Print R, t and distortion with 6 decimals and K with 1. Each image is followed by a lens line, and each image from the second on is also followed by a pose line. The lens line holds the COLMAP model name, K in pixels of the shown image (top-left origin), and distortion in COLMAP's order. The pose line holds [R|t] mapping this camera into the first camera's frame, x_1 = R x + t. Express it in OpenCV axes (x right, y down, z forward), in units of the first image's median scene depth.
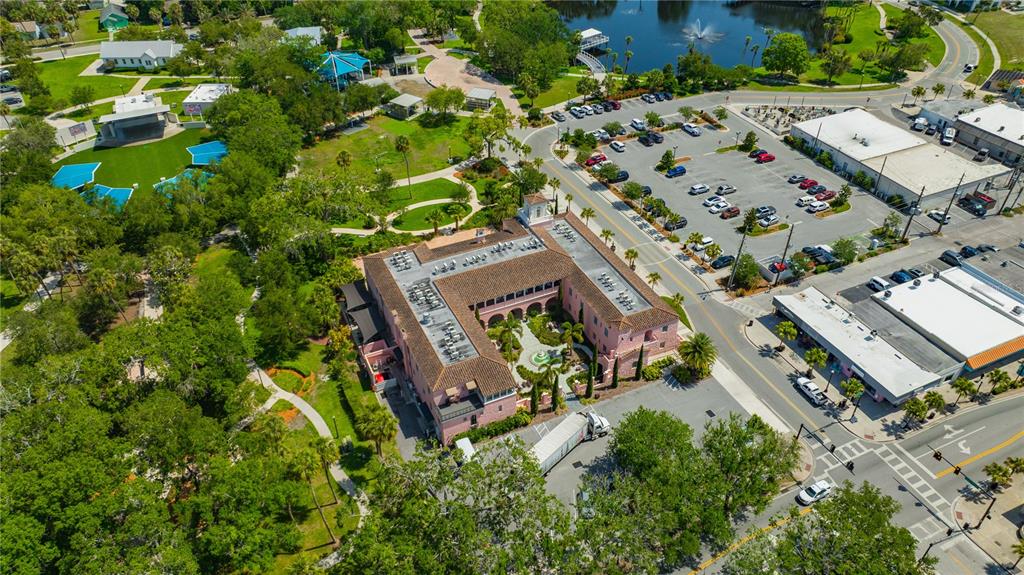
lens RADIAL K [[707.8, 0, 512.0], [0, 707.8, 287.5], [0, 0, 1]] dist [-0.086872, 0.109511]
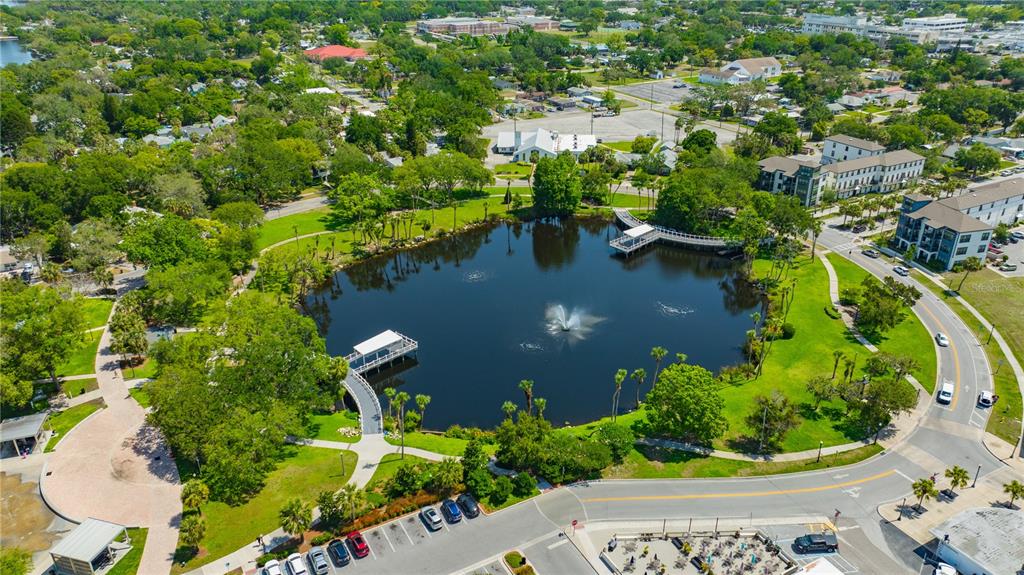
lens RADIAL K [[681.9, 0, 512.0], [0, 681.9, 287.5], [0, 0, 1]] dist [-0.005417, -0.000162]
pose [[0.998638, -0.020559, 0.047948, 0.223101], [0.029561, 0.980285, -0.195365, -0.321708], [-0.042987, 0.196516, 0.979558, 0.430695]]
